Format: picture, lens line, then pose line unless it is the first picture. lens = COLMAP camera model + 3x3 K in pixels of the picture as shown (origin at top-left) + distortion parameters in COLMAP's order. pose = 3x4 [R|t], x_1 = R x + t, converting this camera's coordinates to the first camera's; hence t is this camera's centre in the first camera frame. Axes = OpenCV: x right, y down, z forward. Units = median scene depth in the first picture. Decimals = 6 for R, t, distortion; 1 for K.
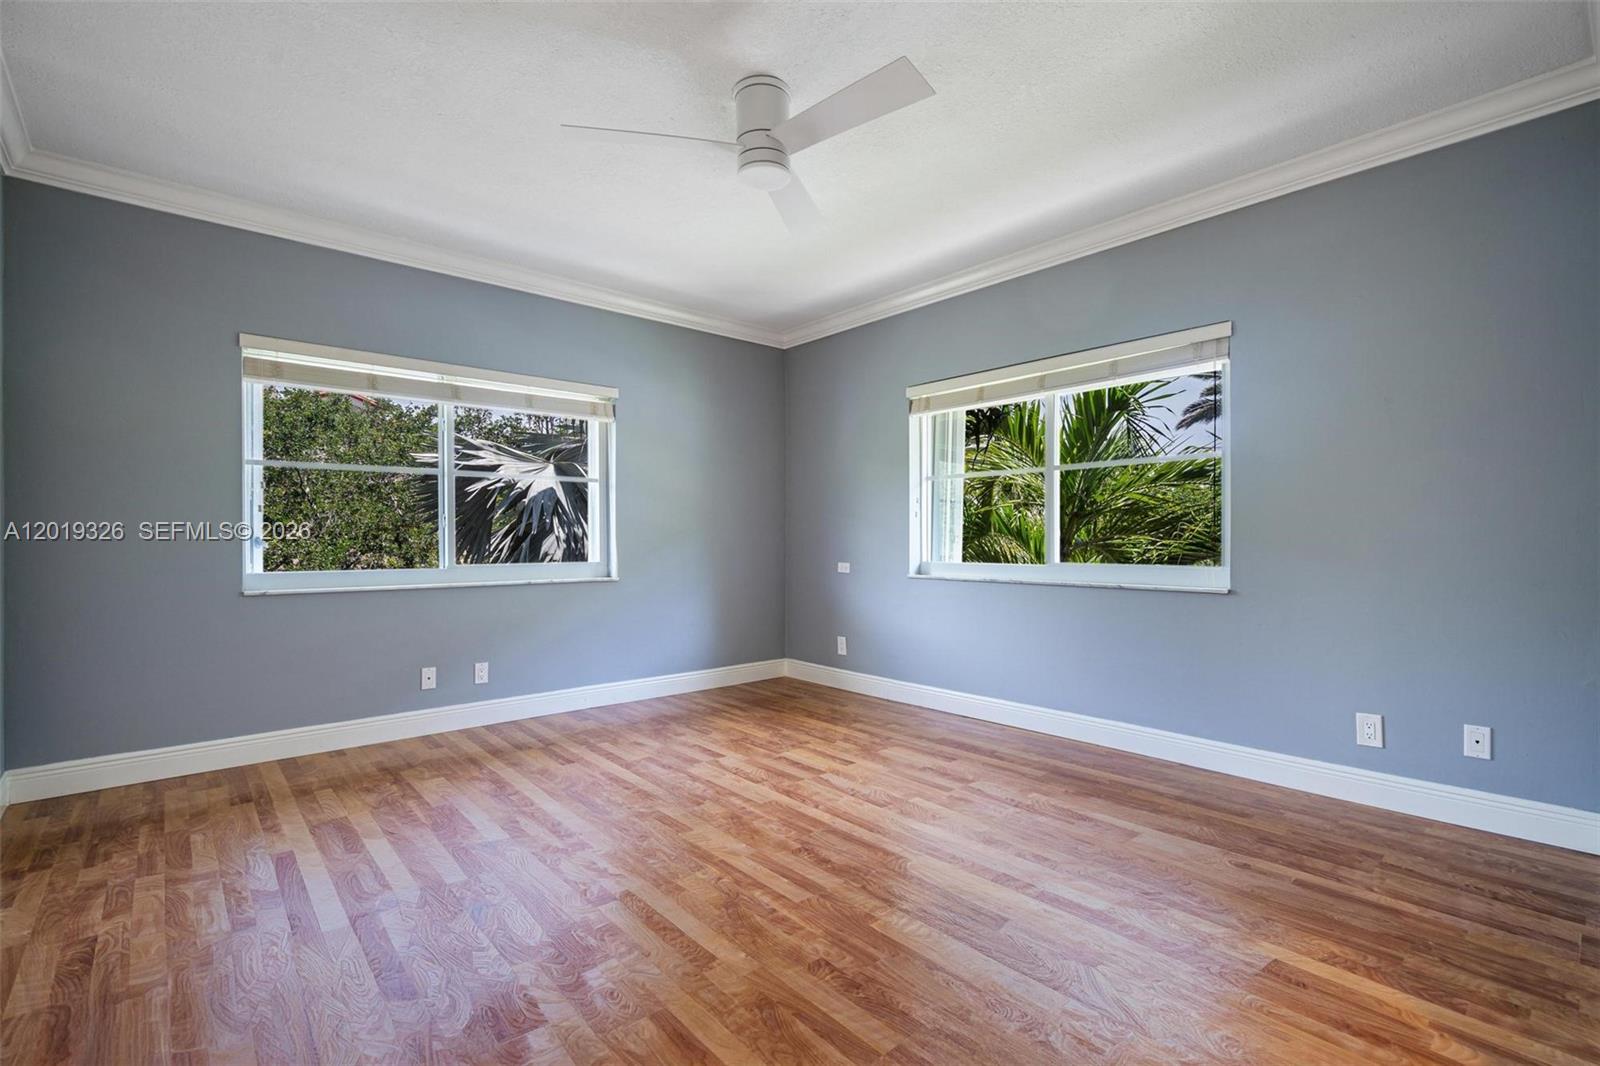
lens RADIAL K [[733.2, 0, 797.1], [0, 733.2, 537.2], [0, 0, 1]] dist [-0.000328, -0.000031]
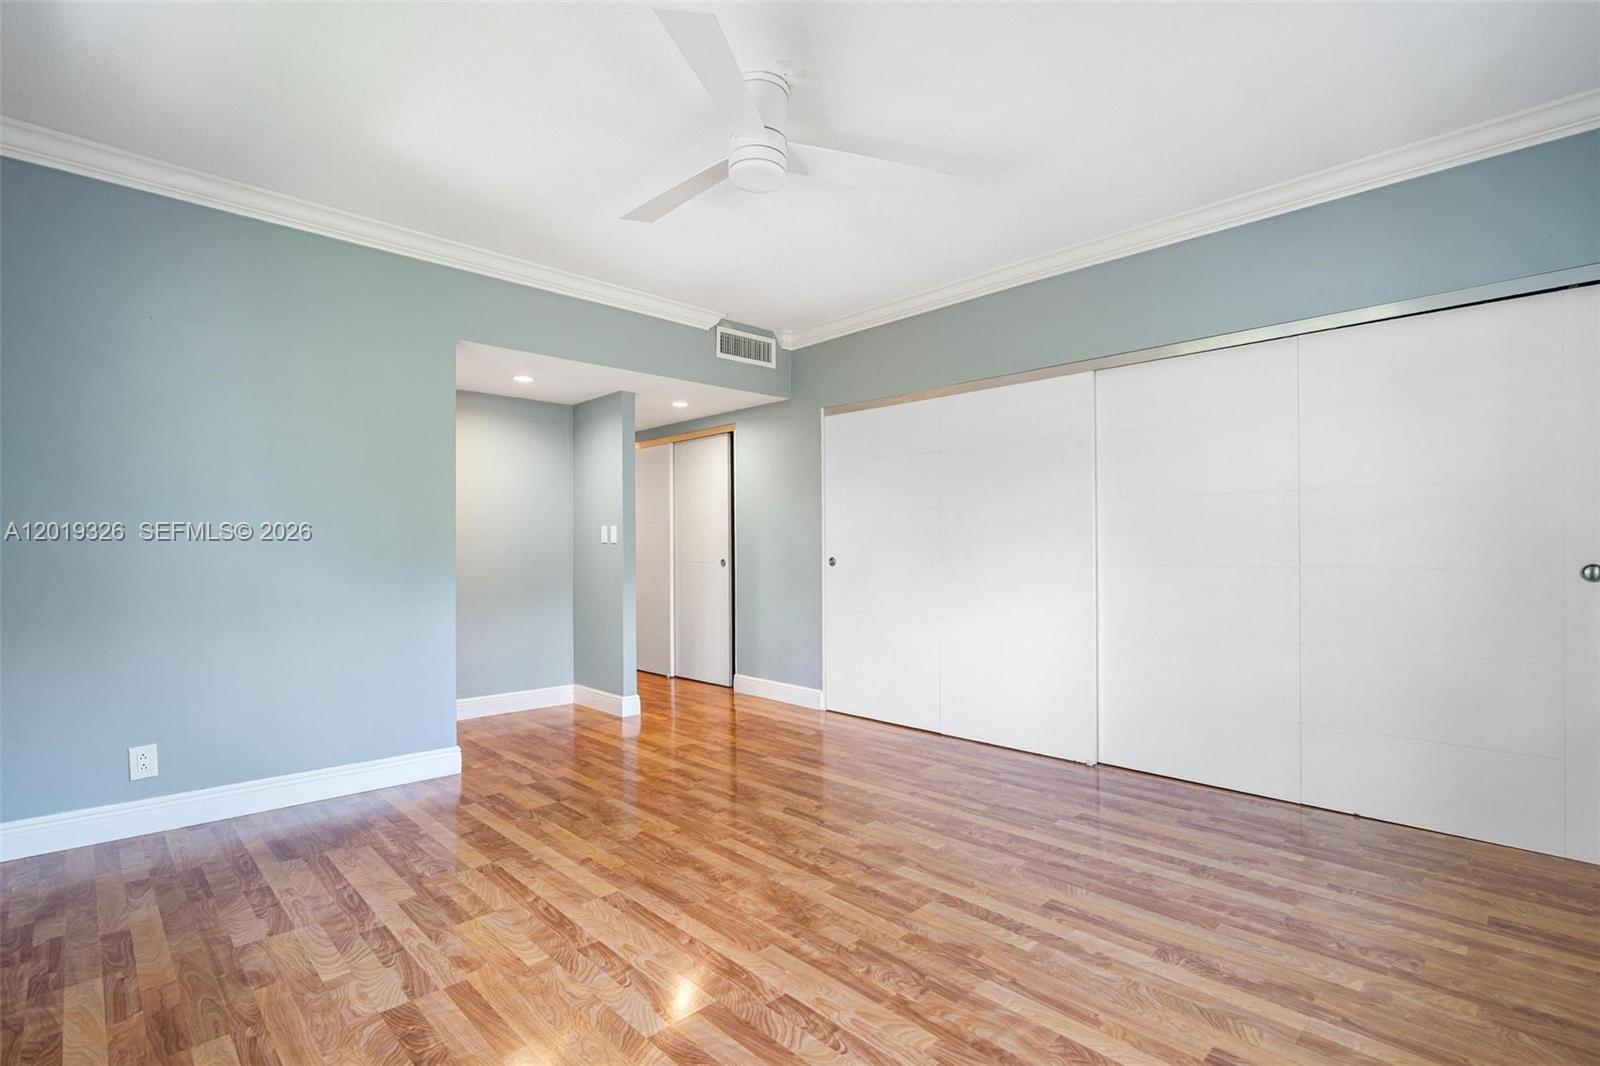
lens RADIAL K [[733.2, 0, 803.4], [0, 733.2, 539.4], [0, 0, 1]] dist [-0.000328, -0.000031]
pose [[-0.998107, 0.005074, -0.061291, -0.040254], [0.005893, 0.999896, -0.013189, -0.006844], [0.061217, -0.013525, -0.998033, 1.773851]]
